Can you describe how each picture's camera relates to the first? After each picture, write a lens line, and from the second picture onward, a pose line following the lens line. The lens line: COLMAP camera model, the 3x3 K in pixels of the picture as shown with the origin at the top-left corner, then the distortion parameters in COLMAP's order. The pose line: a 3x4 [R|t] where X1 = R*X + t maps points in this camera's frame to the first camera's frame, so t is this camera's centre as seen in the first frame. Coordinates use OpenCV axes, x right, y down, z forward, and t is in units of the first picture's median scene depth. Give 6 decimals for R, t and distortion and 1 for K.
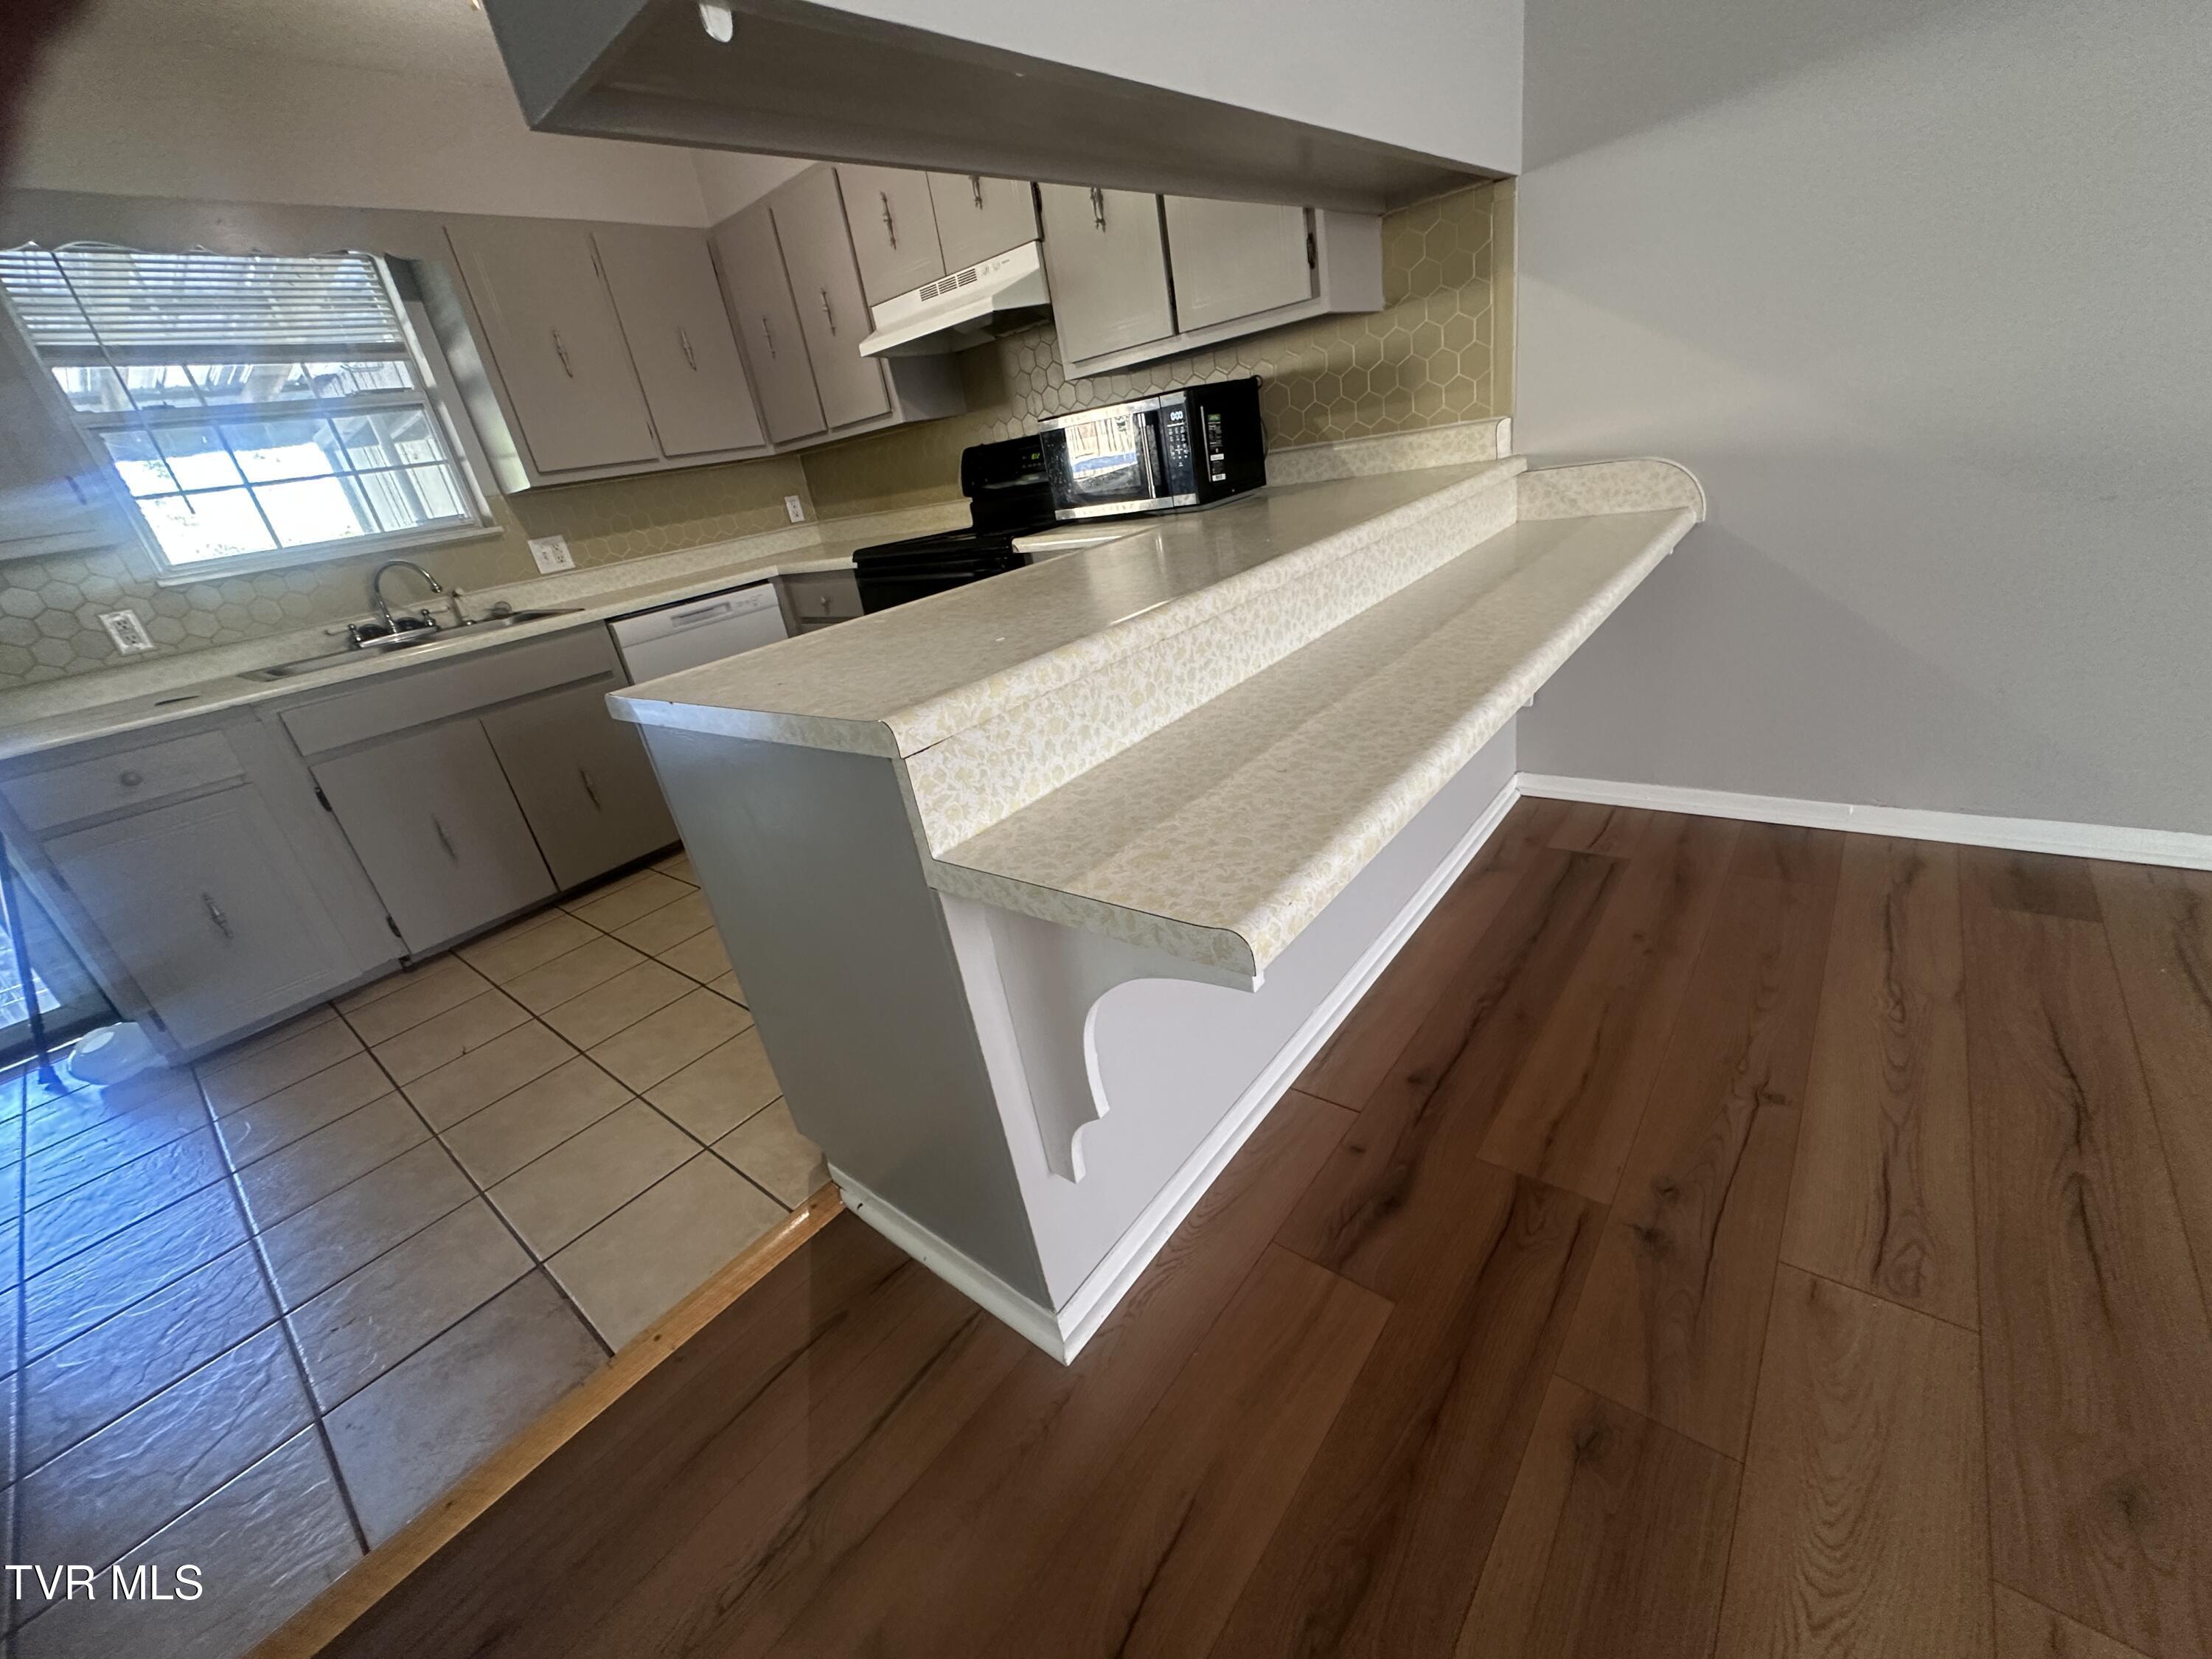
lens RADIAL K [[882.7, 0, 1106.0], [0, 882.7, 829.5], [0, 0, 1]] dist [-0.000250, 0.000117]
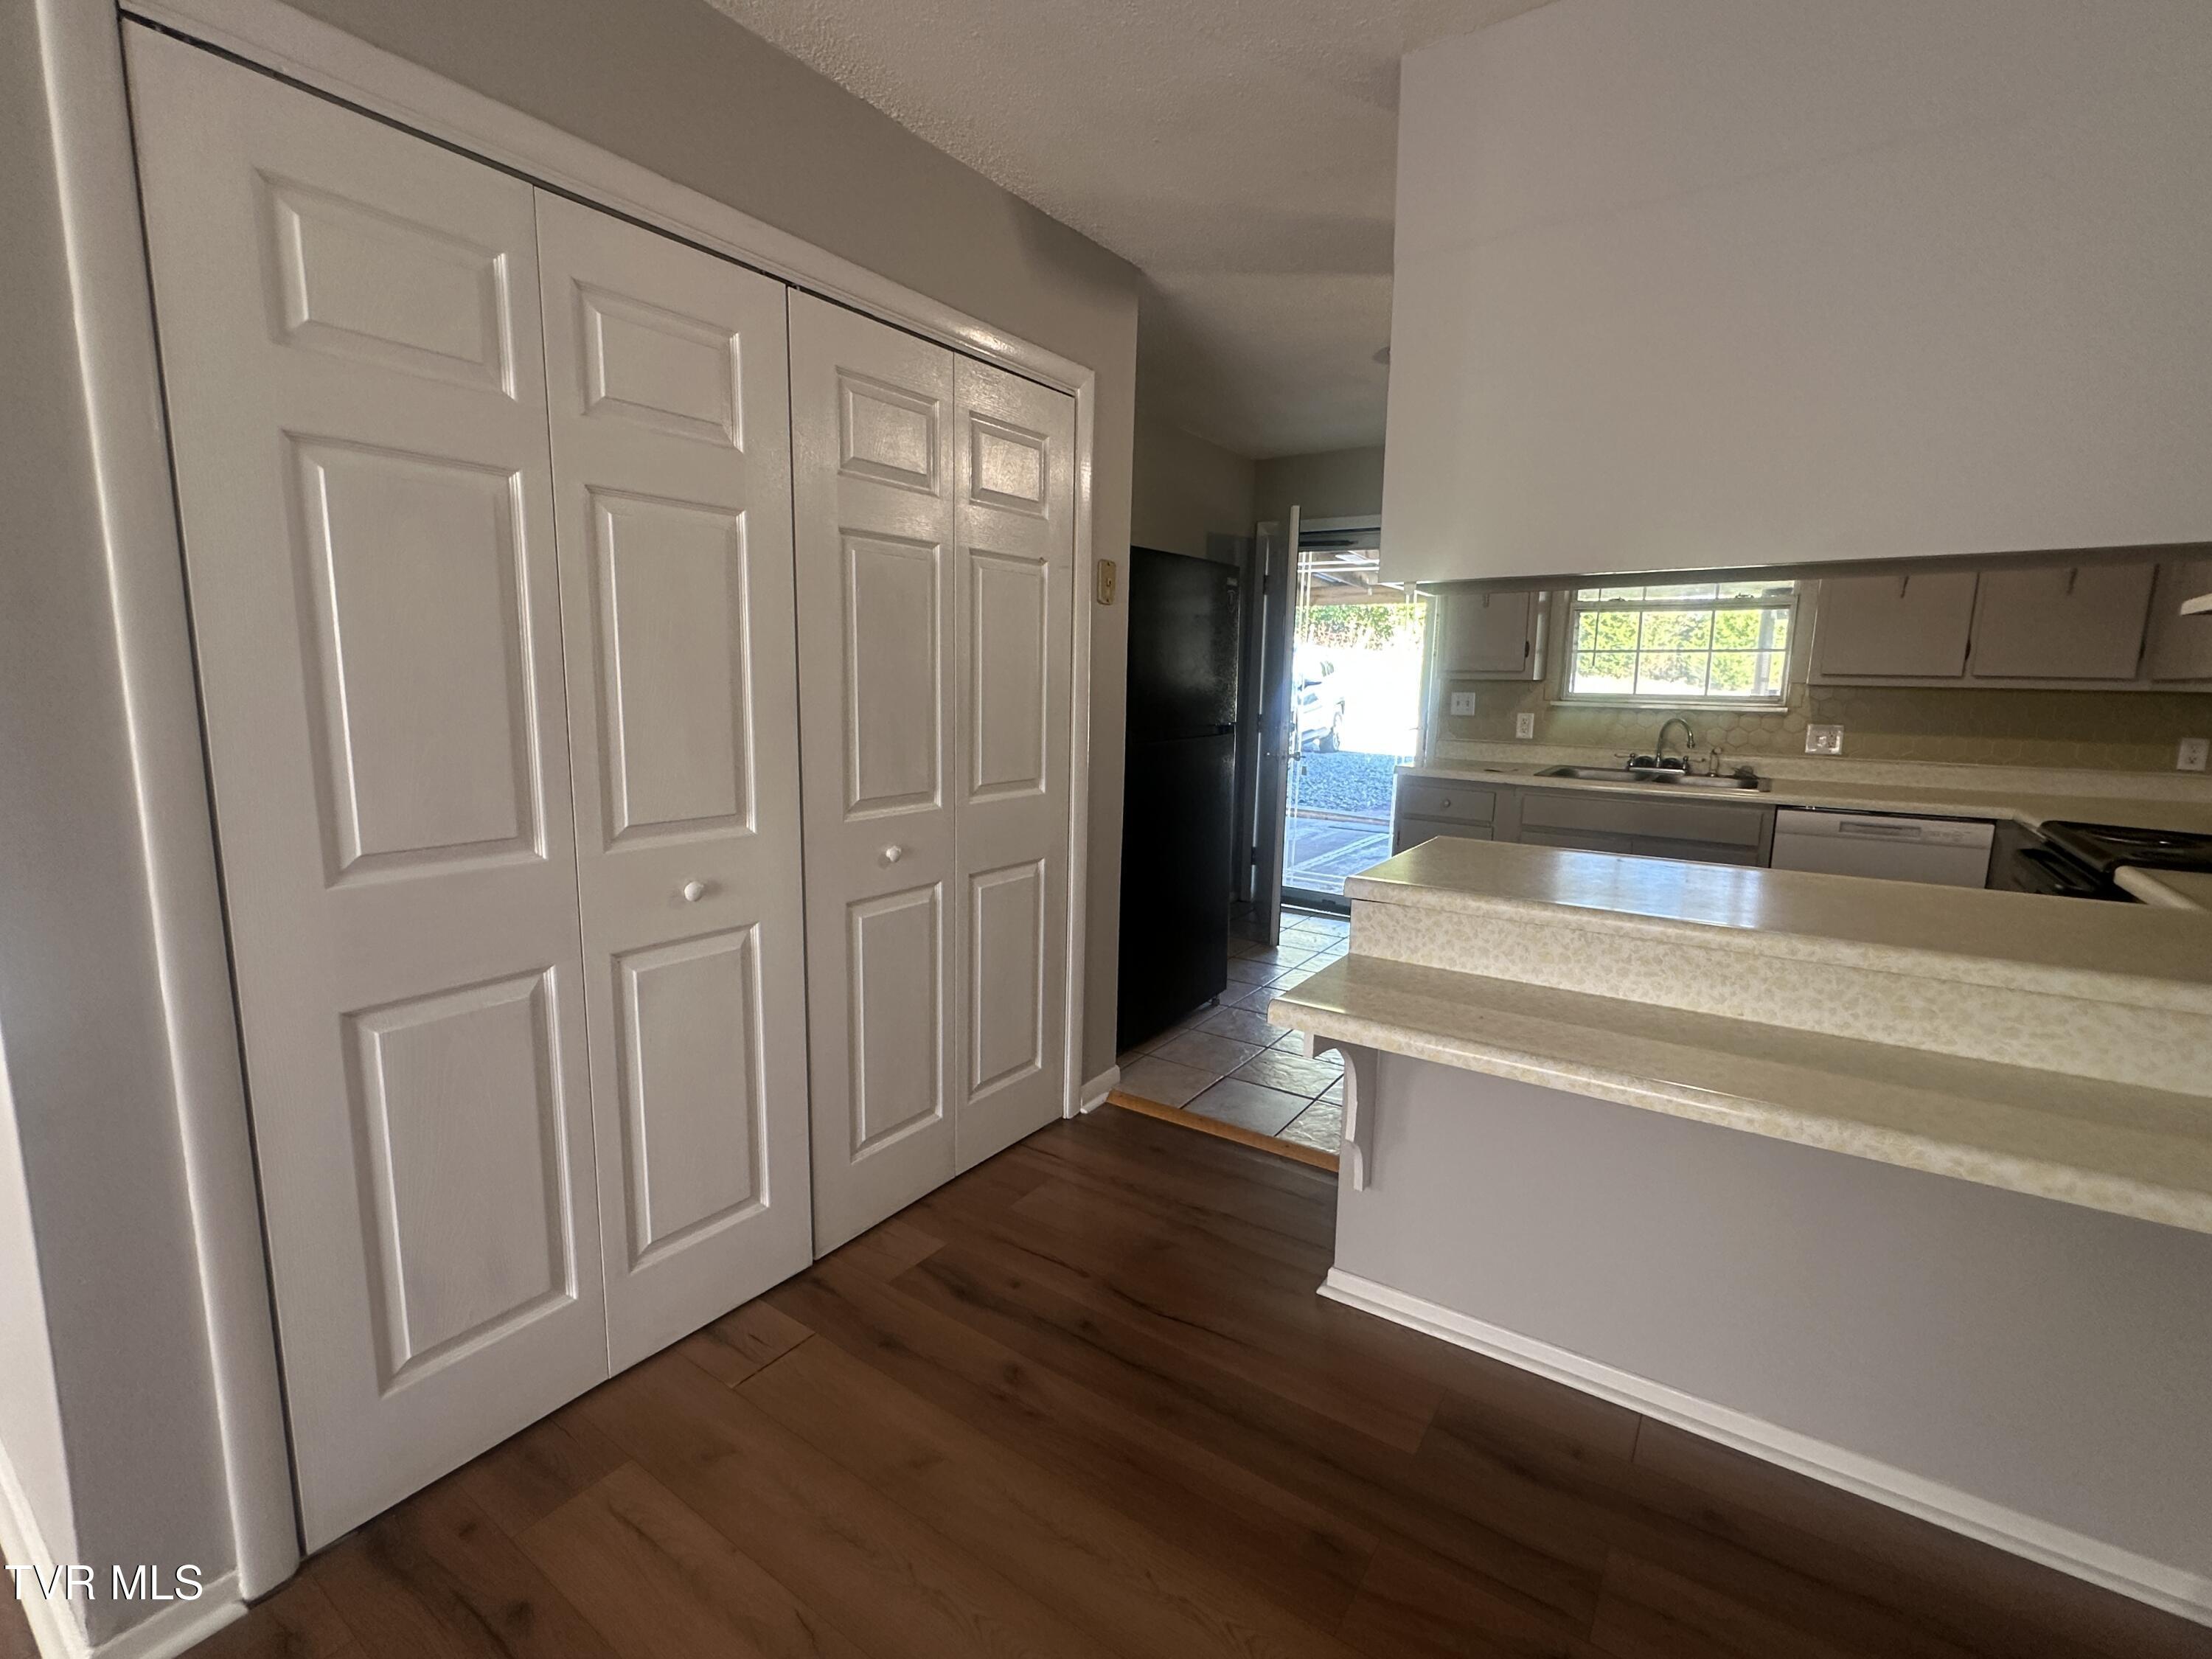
lens RADIAL K [[981.4, 0, 1106.0], [0, 981.4, 829.5], [0, 0, 1]] dist [0.001680, 0.000220]
pose [[0.082980, 0.316555, -0.944938, 0.680101], [-0.423733, 0.869430, 0.254050, -0.208380], [0.901978, 0.379320, 0.206280, -0.012519]]
